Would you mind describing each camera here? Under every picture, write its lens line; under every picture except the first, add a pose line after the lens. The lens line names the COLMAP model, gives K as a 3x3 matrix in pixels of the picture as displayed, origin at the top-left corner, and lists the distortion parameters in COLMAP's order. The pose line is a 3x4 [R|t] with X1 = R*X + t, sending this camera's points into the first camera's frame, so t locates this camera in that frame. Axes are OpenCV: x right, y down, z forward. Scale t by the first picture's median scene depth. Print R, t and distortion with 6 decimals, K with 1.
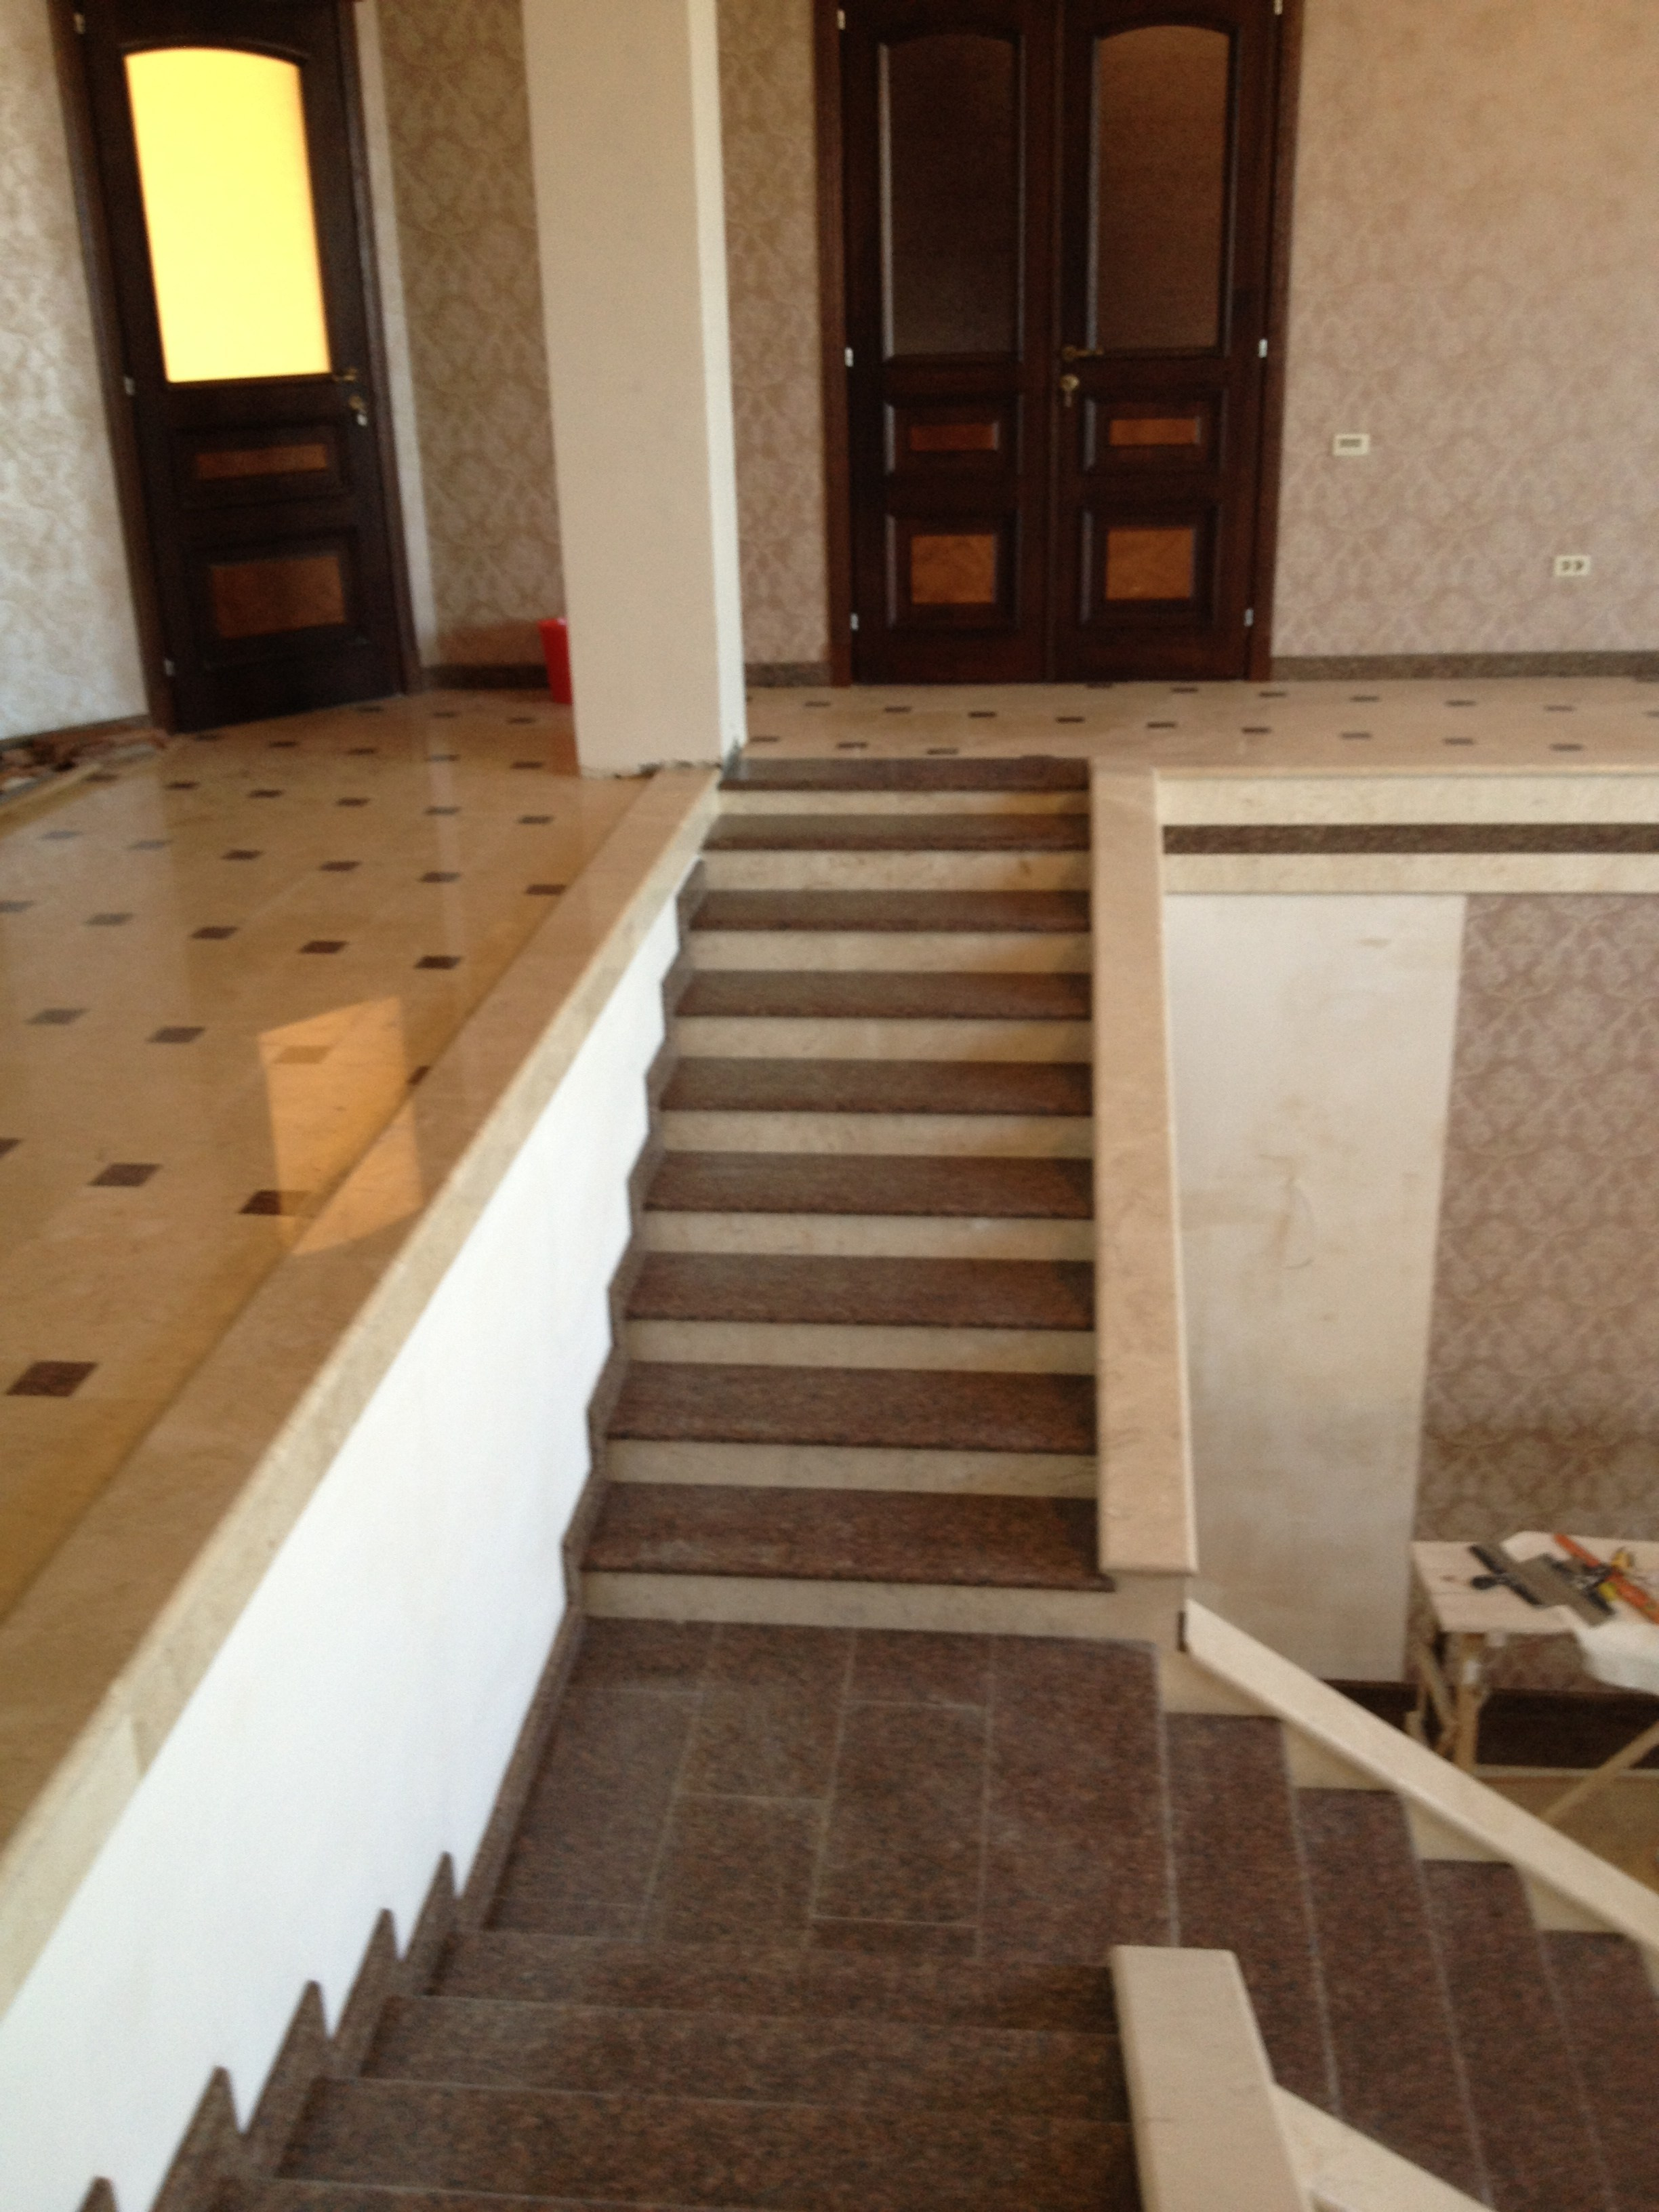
lens RADIAL K [[2092.9, 0, 829.5], [0, 2092.9, 1106.0], [0, 0, 1]] dist [0.142443, -0.321213]
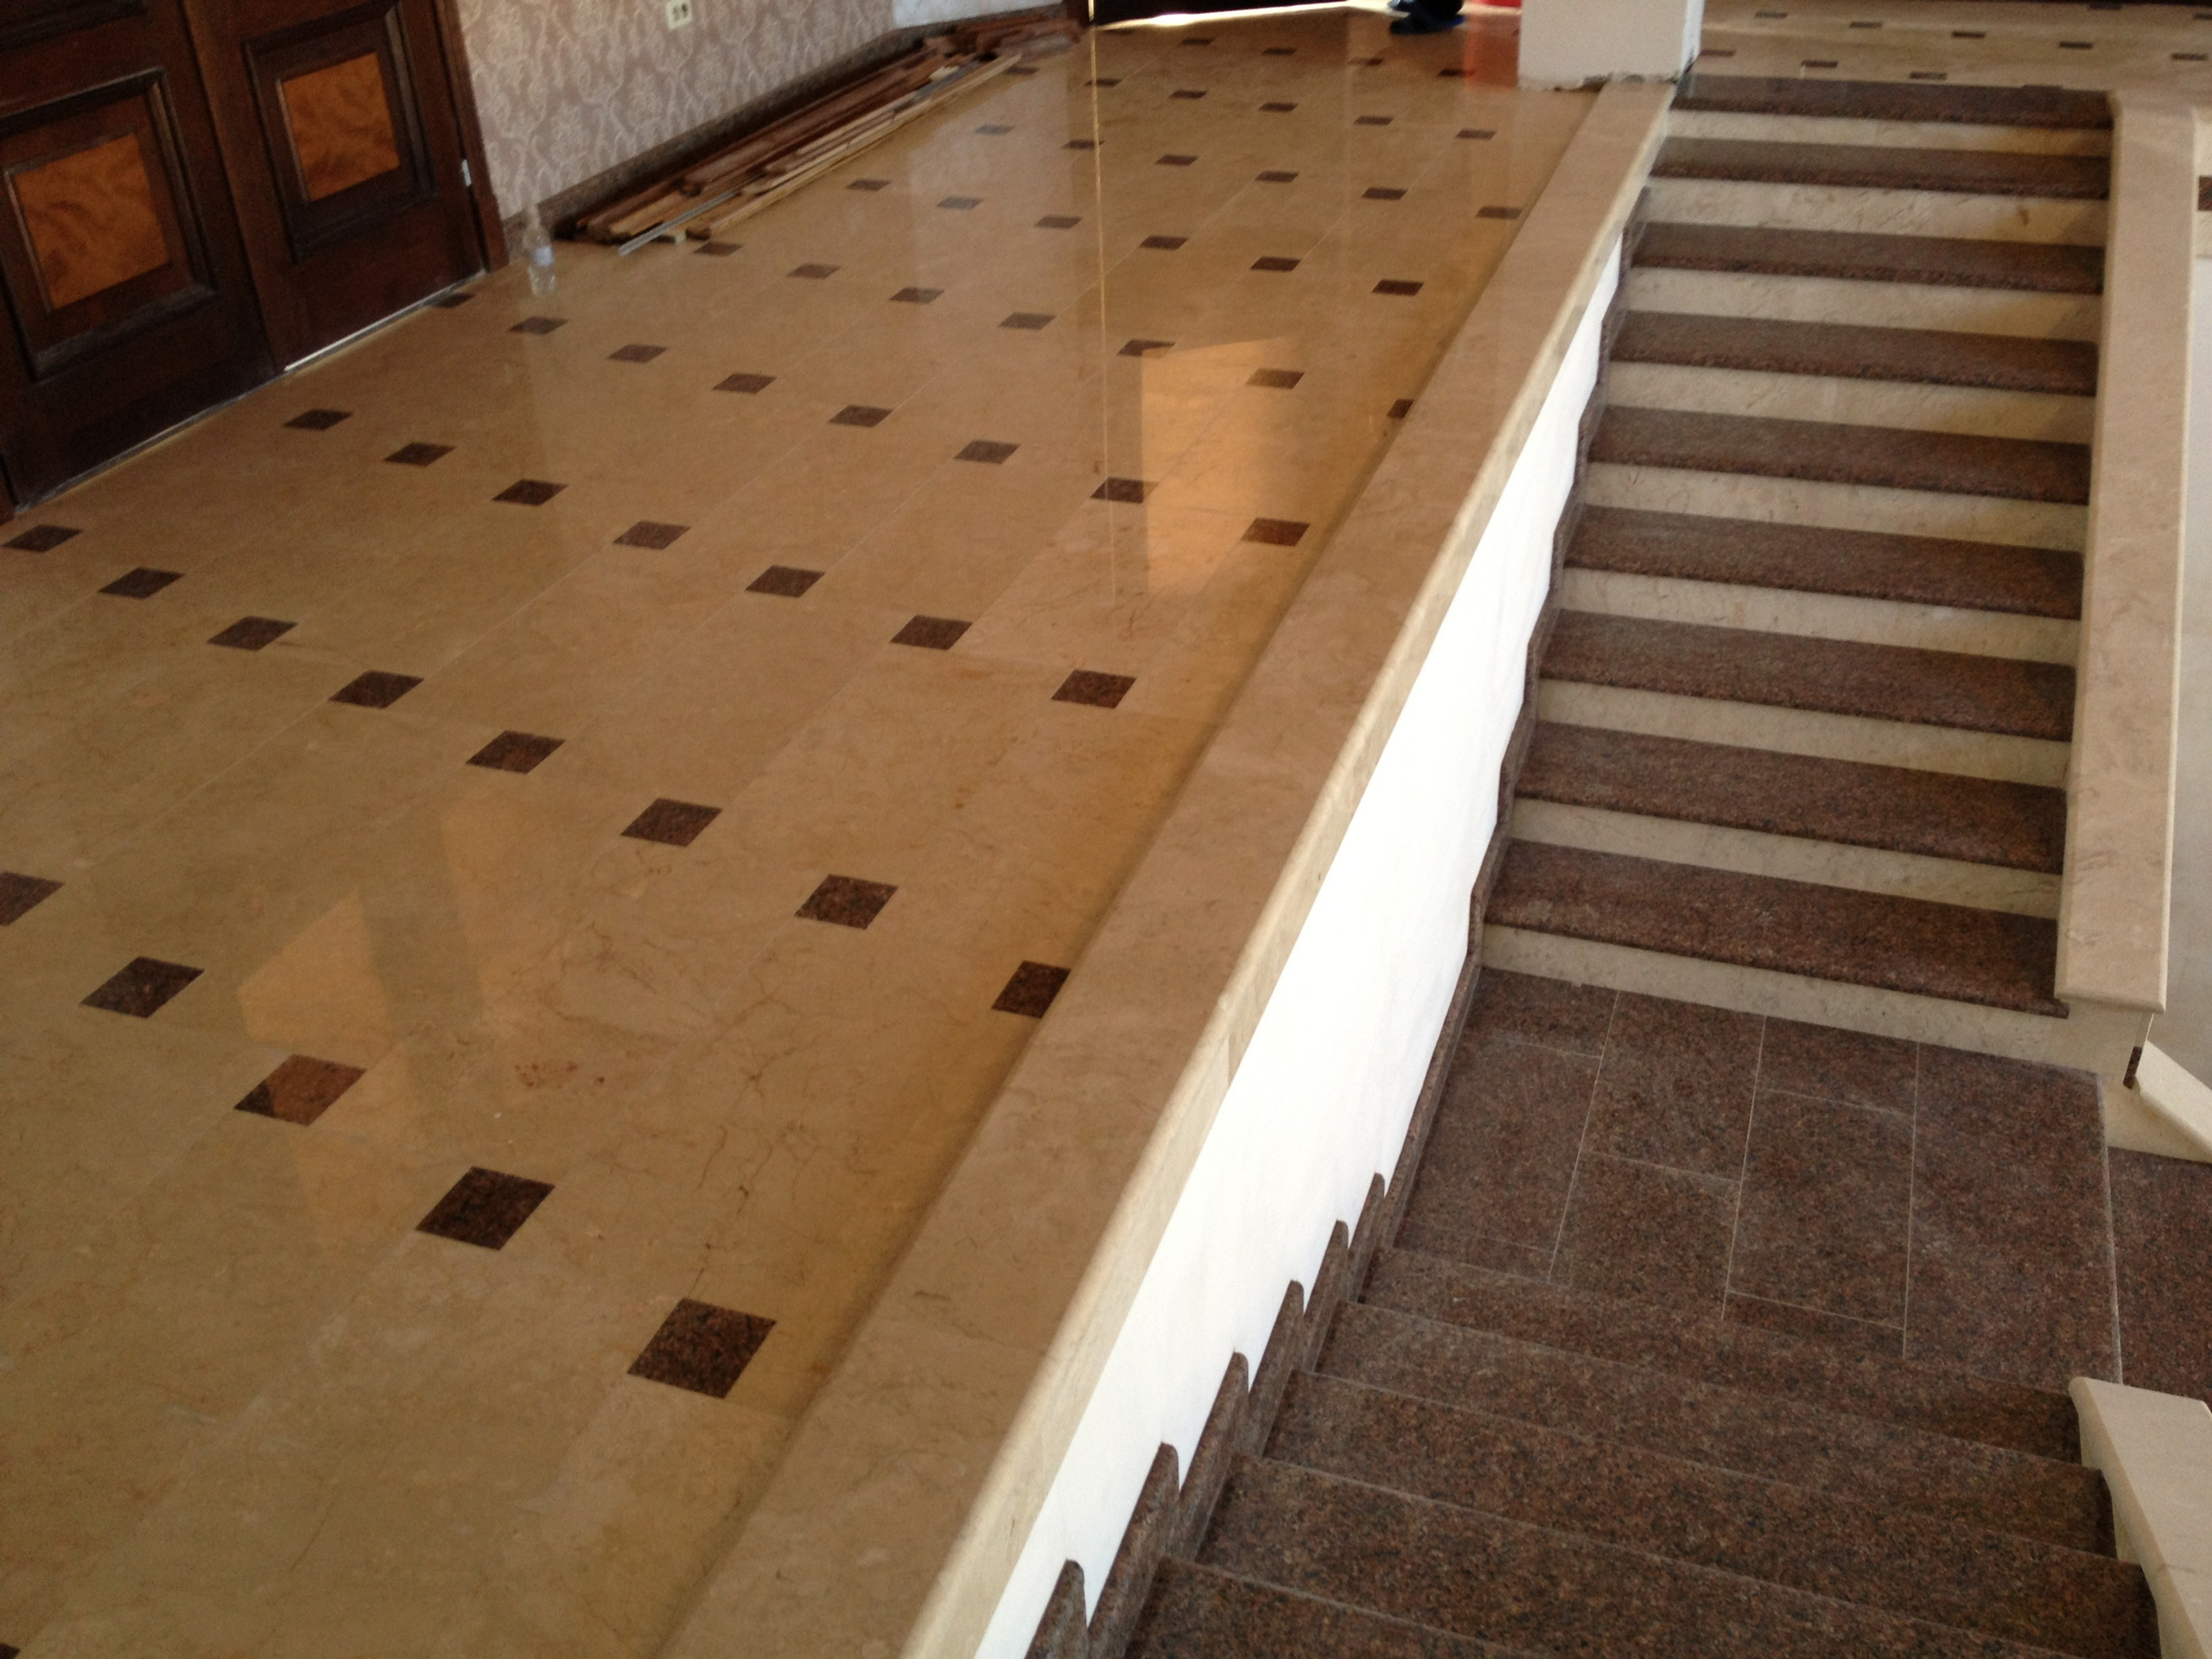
lens RADIAL K [[2060.2, 0, 1106.0], [0, 2060.2, 829.5], [0, 0, 1]] dist [0.142785, -0.275966]
pose [[0.972652, 0.117871, -0.200137, -0.098787], [-0.079118, 0.978270, 0.191647, 0.002043], [0.218378, -0.170571, 0.960842, 0.019185]]
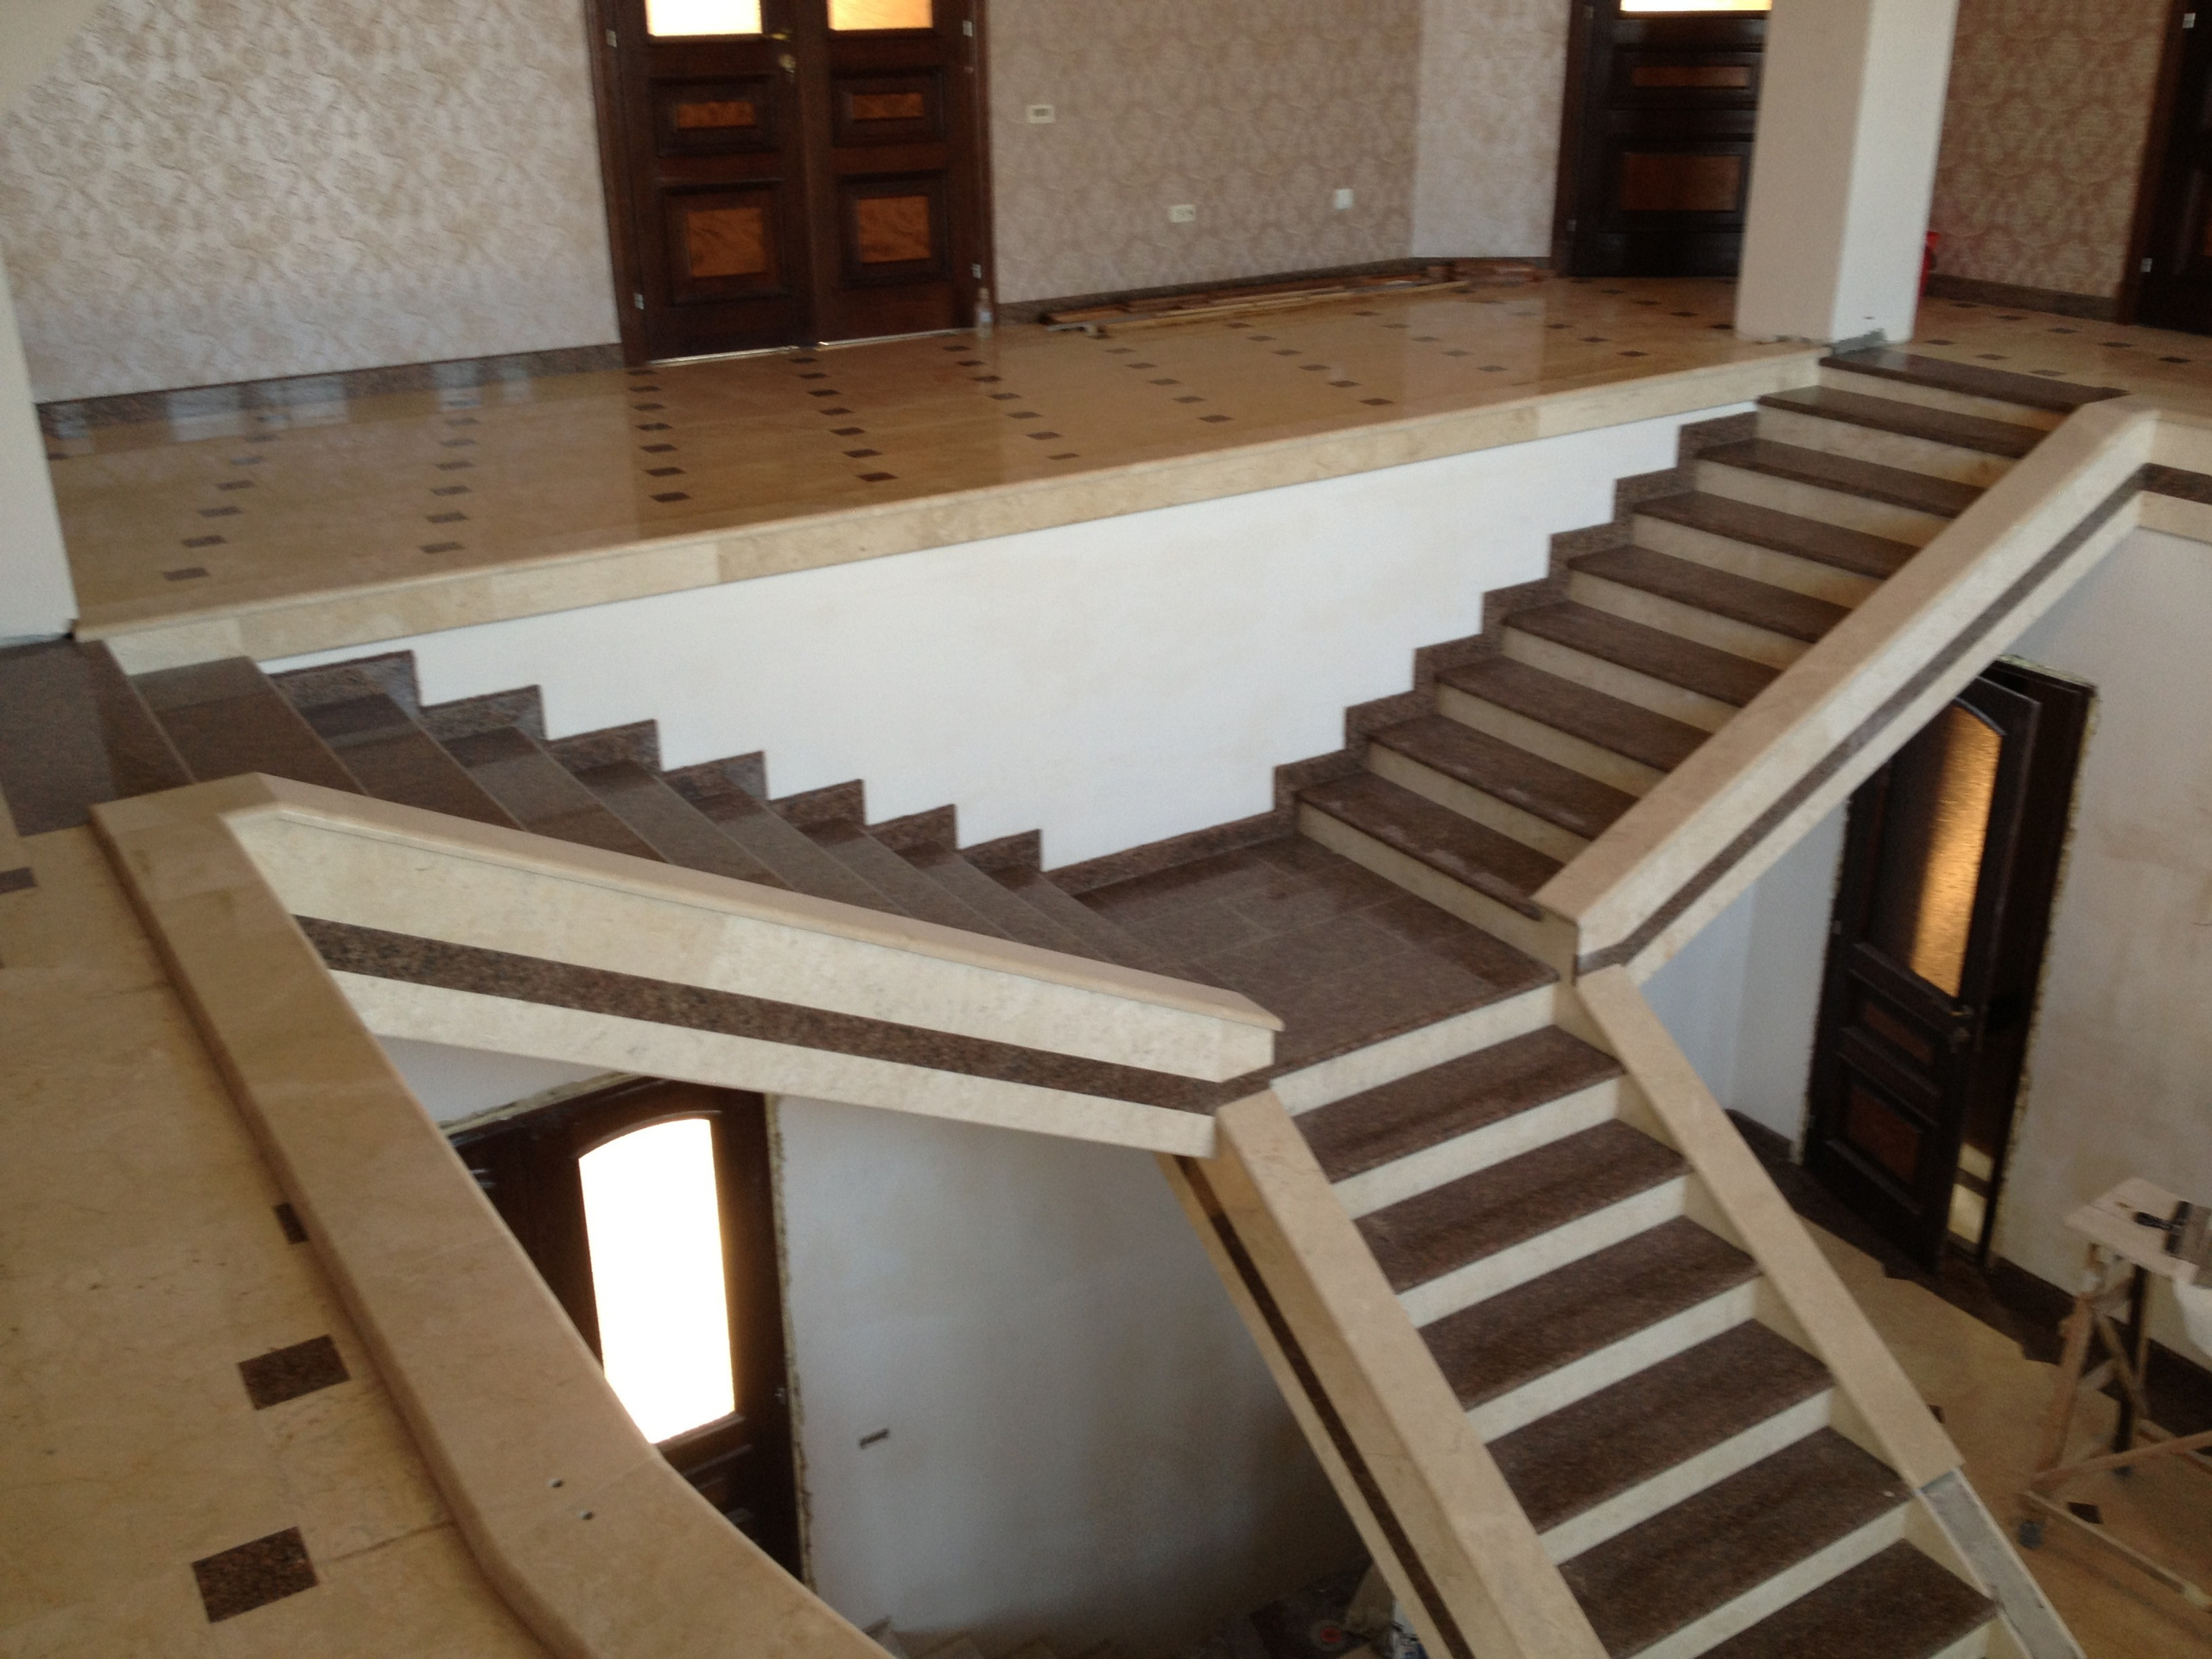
lens RADIAL K [[2060.2, 0, 1106.0], [0, 2060.2, 829.5], [0, 0, 1]] dist [0.142785, -0.275966]
pose [[0.627680, 0.327273, -0.706336, 0.851504], [-0.297729, 0.939278, 0.170630, 0.024490], [0.719288, 0.103195, 0.687004, -0.134465]]
